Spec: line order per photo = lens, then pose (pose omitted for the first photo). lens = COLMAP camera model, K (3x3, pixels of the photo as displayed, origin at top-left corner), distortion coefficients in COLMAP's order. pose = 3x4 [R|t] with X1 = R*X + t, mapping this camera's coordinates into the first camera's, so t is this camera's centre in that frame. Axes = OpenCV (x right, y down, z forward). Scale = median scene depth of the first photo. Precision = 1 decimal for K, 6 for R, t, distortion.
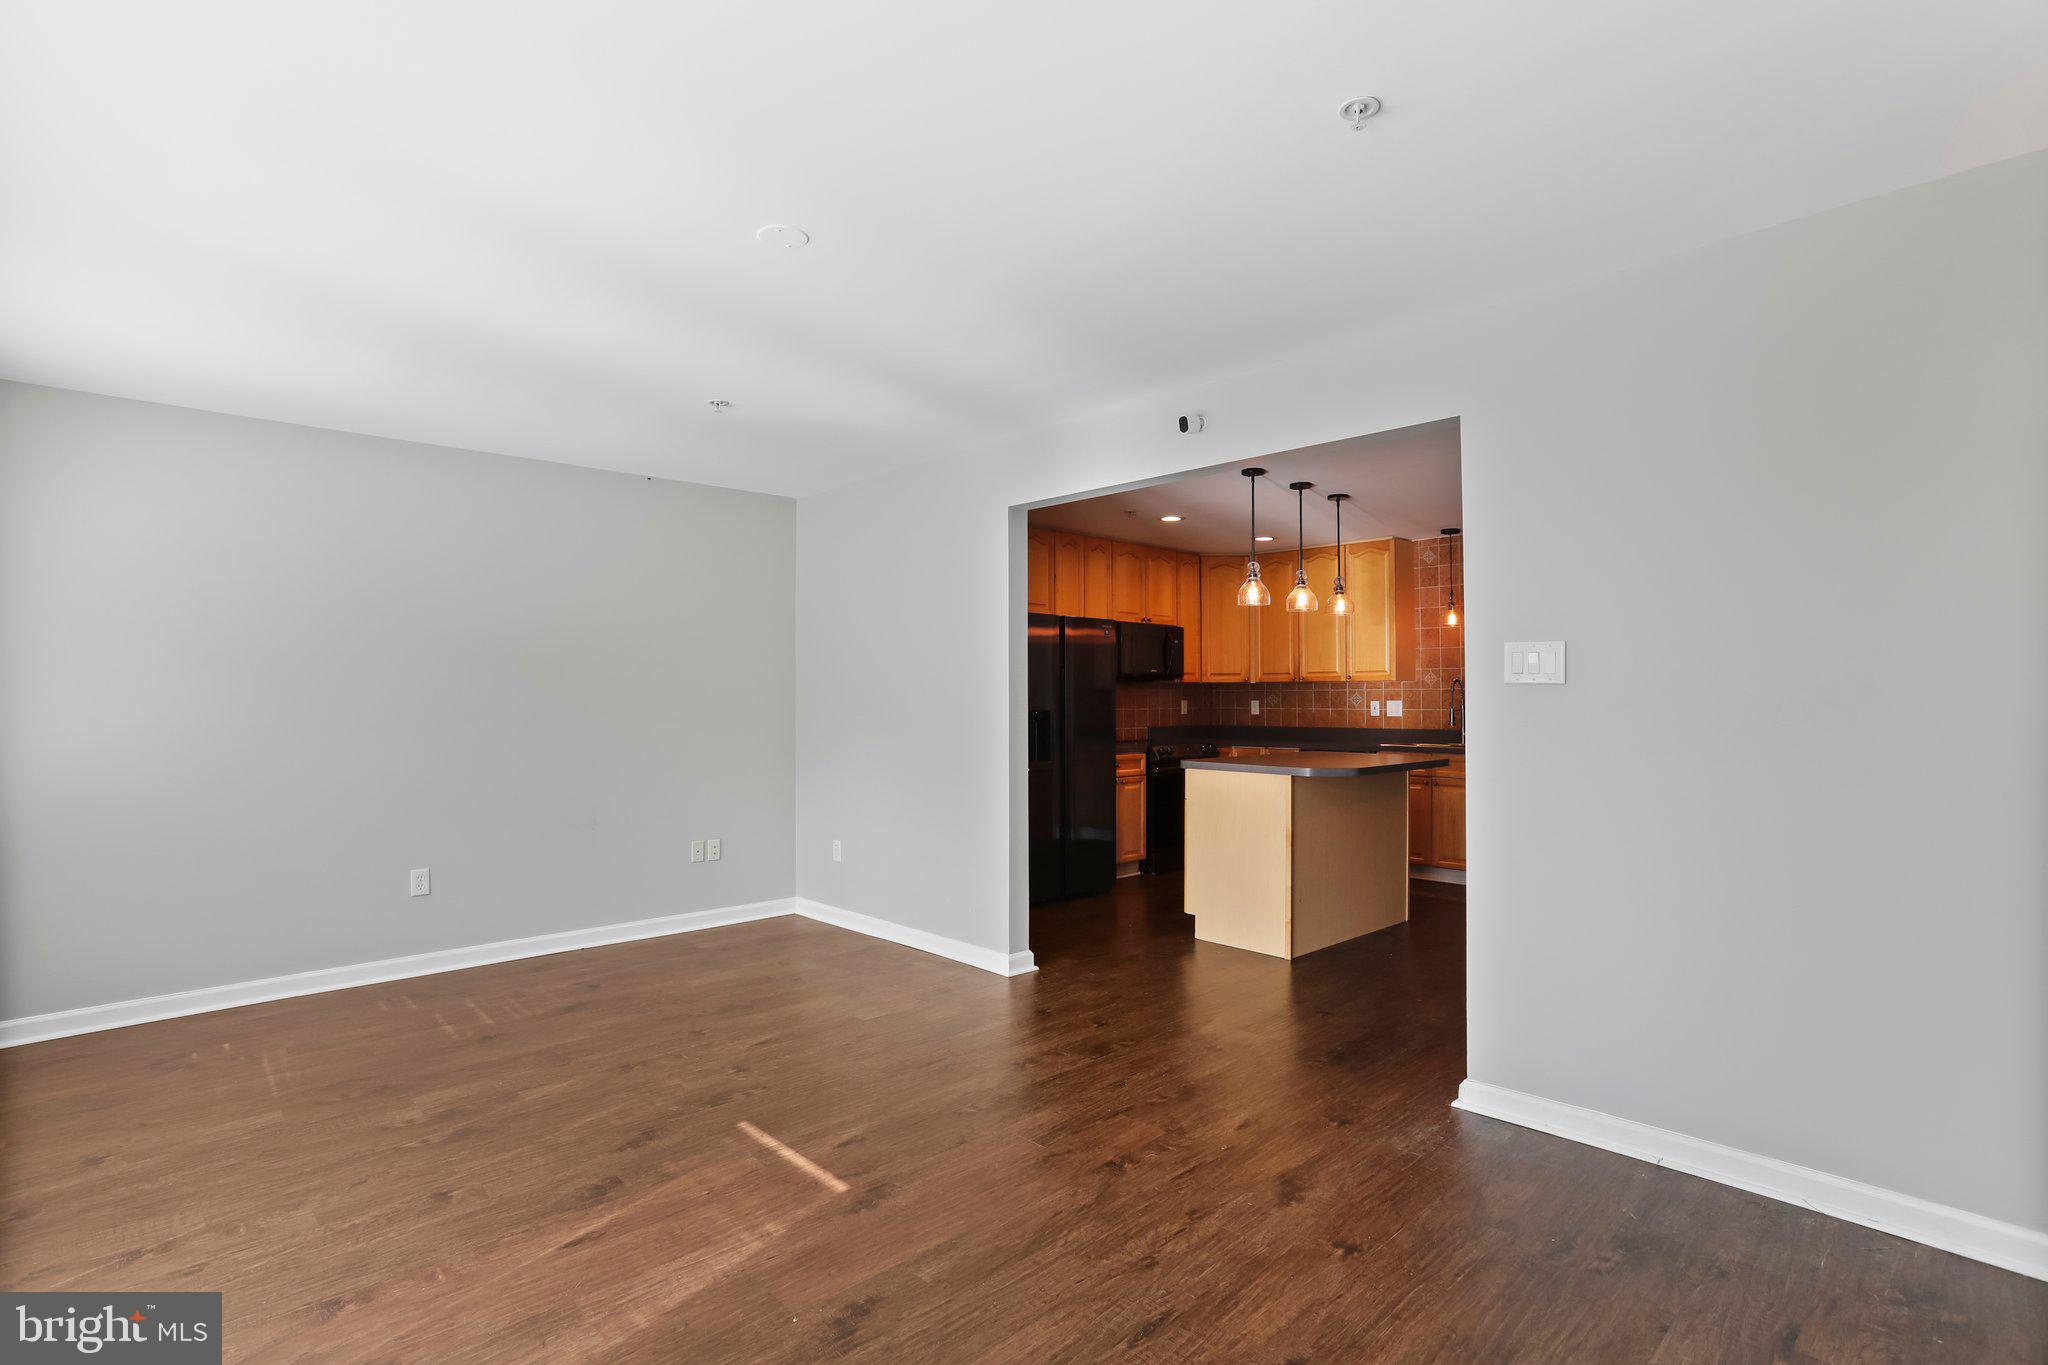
lens RADIAL K [[988.5, 0, 1008.8], [0, 988.5, 677.9], [0, 0, 1]] dist [-0.083622, 0.034546]
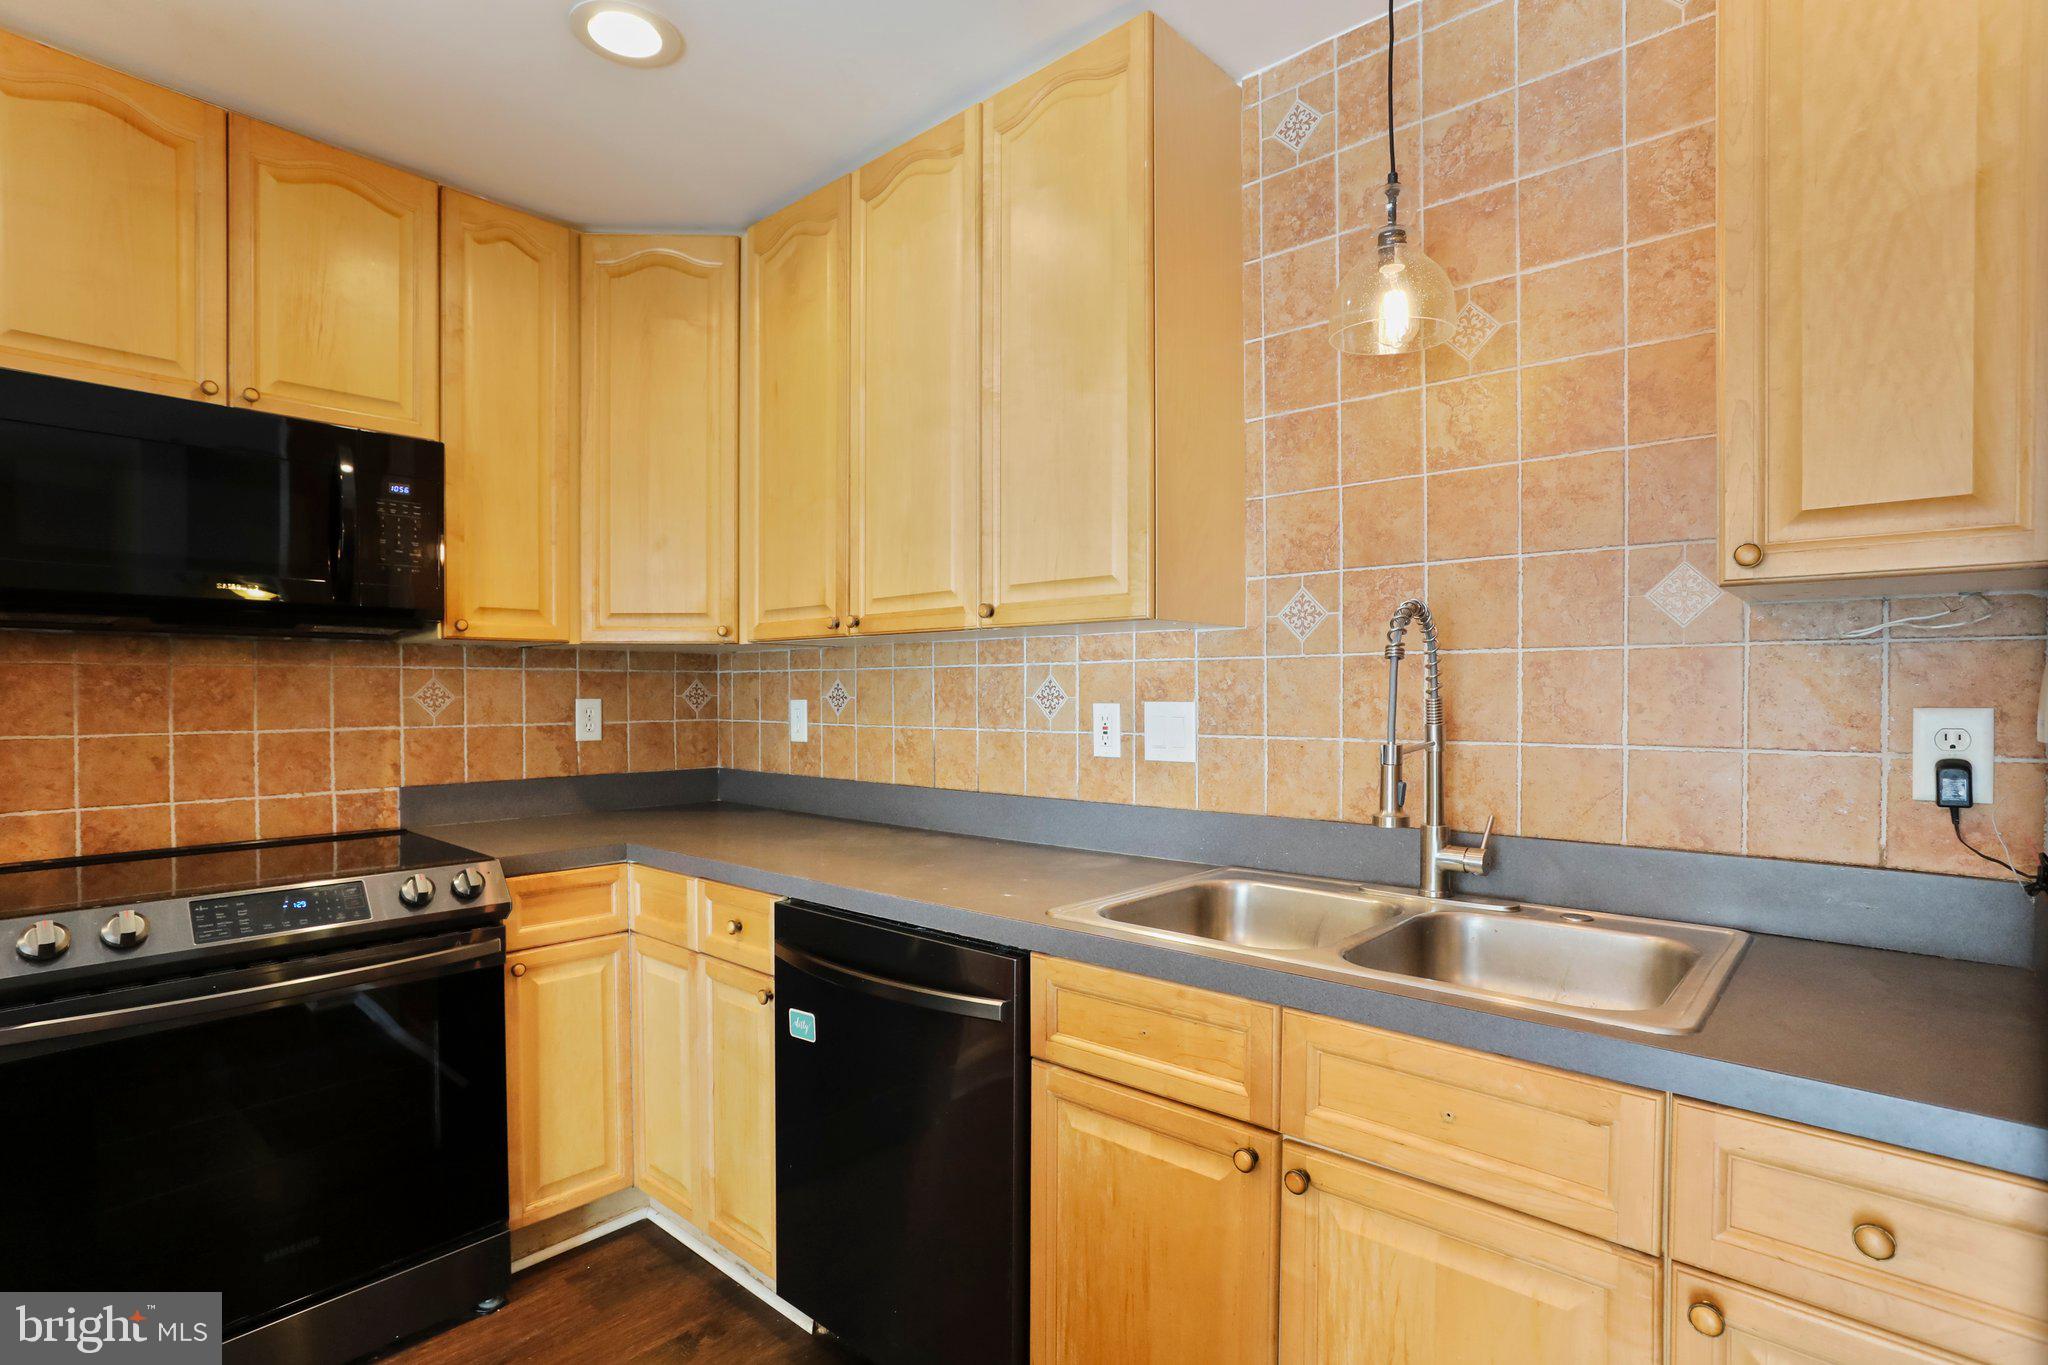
lens RADIAL K [[1006.5, 0, 1013.3], [0, 1006.5, 705.1], [0, 0, 1]] dist [-0.062672, 0.032795]
pose [[0.995310, -0.002620, 0.096702, 0.312695], [-0.000650, 0.999430, 0.033760, 0.014285], [-0.096735, -0.033664, 0.994741, 0.701594]]
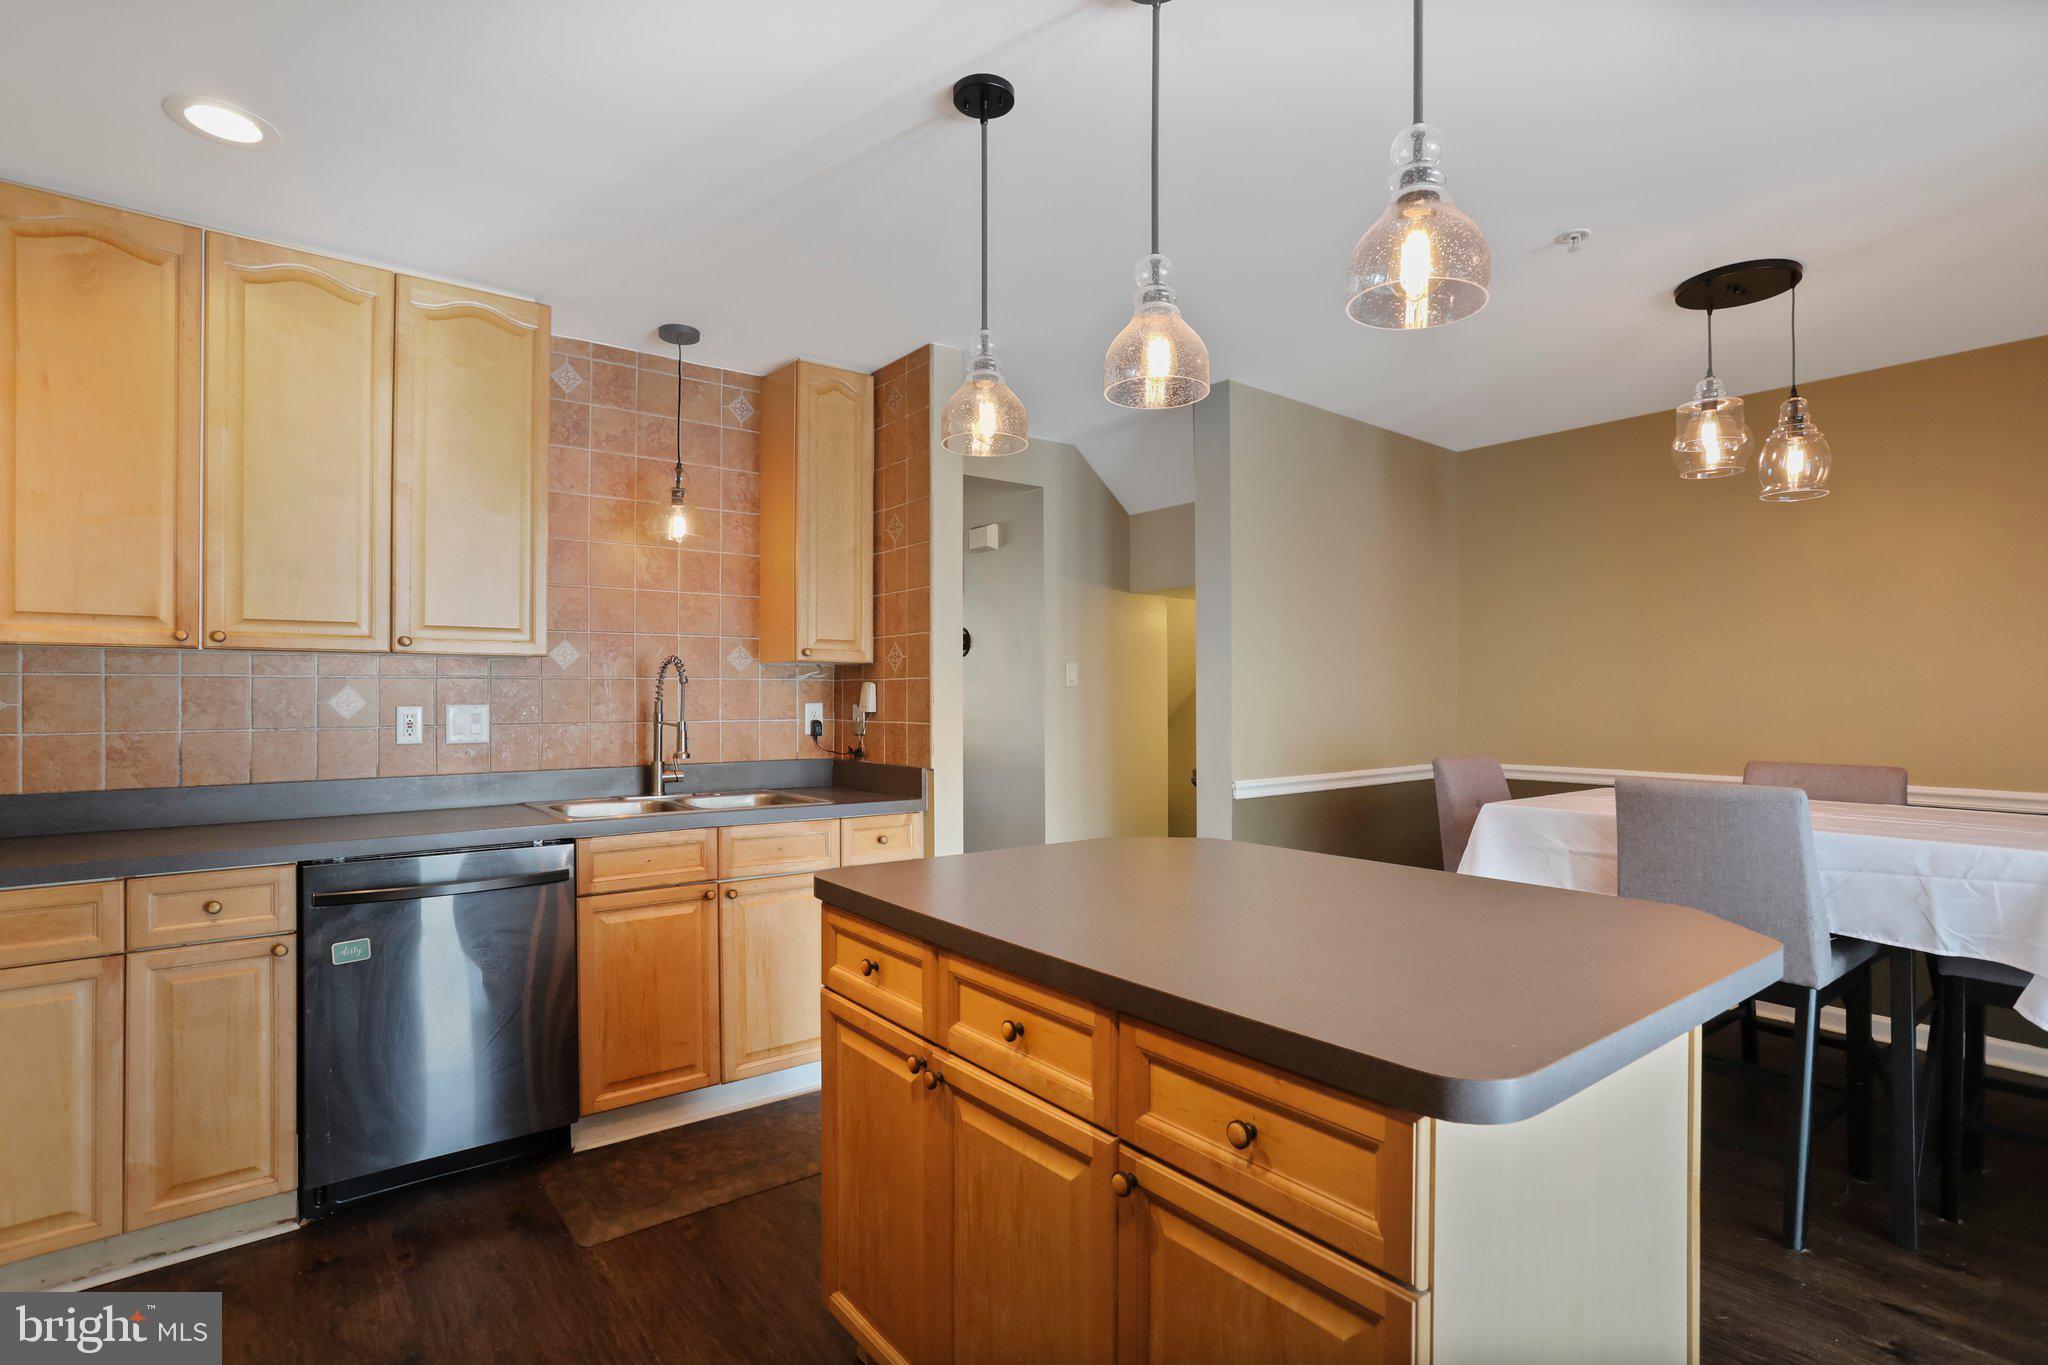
lens RADIAL K [[998.5, 0, 1017.0], [0, 998.5, 691.4], [0, 0, 1]] dist [-0.066572, 0.034030]
pose [[0.078024, 0.002246, 0.996949, 0.004634], [-0.021741, 0.999763, -0.000551, 0.012456], [-0.996714, -0.021631, 0.078055, 0.709167]]
